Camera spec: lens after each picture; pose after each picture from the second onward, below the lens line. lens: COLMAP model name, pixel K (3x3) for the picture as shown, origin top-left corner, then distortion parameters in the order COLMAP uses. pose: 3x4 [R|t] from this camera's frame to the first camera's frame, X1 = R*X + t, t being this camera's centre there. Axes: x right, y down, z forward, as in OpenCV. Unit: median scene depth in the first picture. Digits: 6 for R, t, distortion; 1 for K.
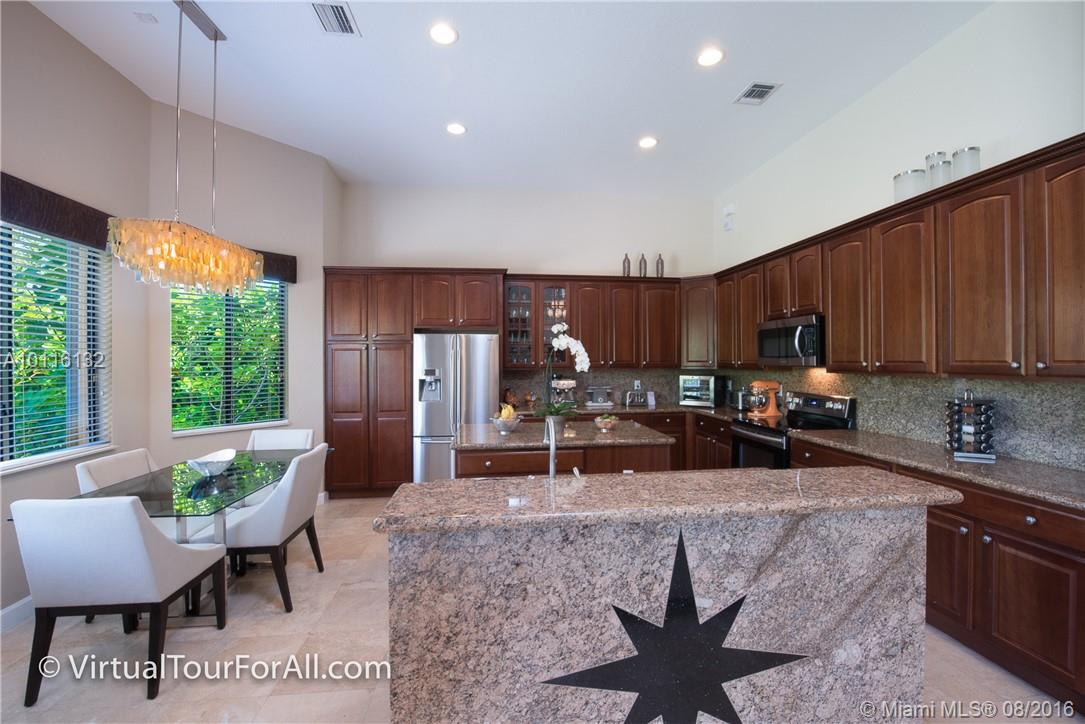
lens RADIAL K [[440.6, 0, 543.6], [0, 440.6, 355.3], [0, 0, 1]] dist [-0.002025, -0.000112]
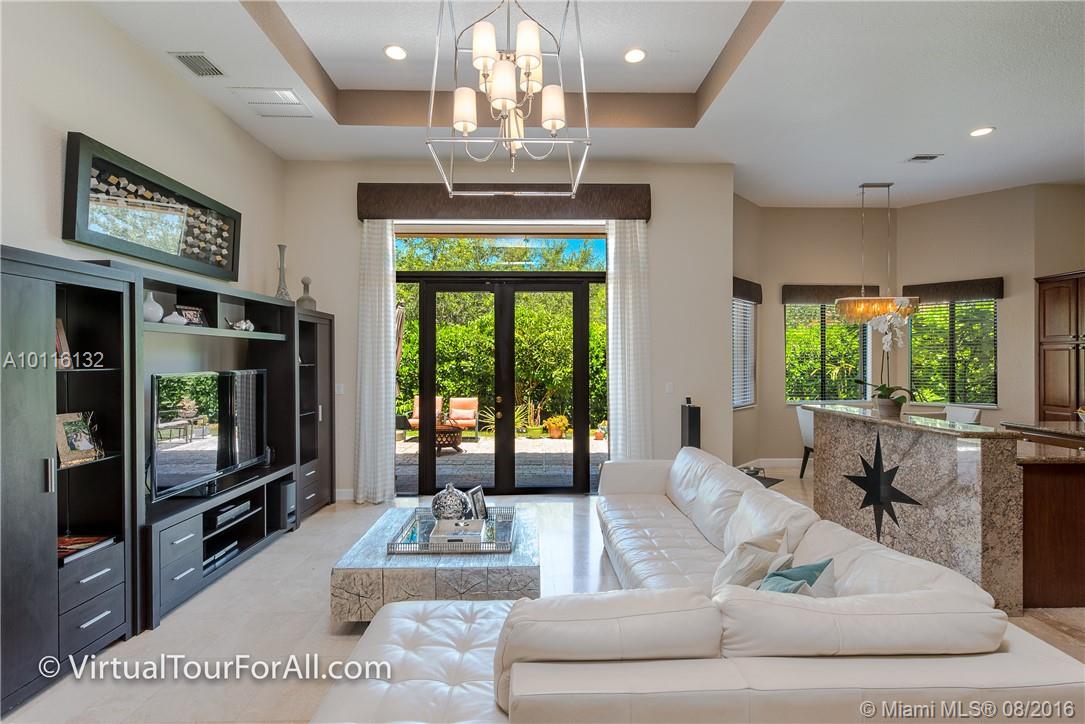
lens RADIAL K [[534.6, 0, 543.4], [0, 534.6, 359.0], [0, 0, 1]] dist [-0.001361, -0.000195]
pose [[-0.097051, 0.002591, -0.995276, 3.292852], [0.008306, 0.999964, 0.001794, -0.006424], [0.995245, -0.008093, -0.097069, -0.505170]]
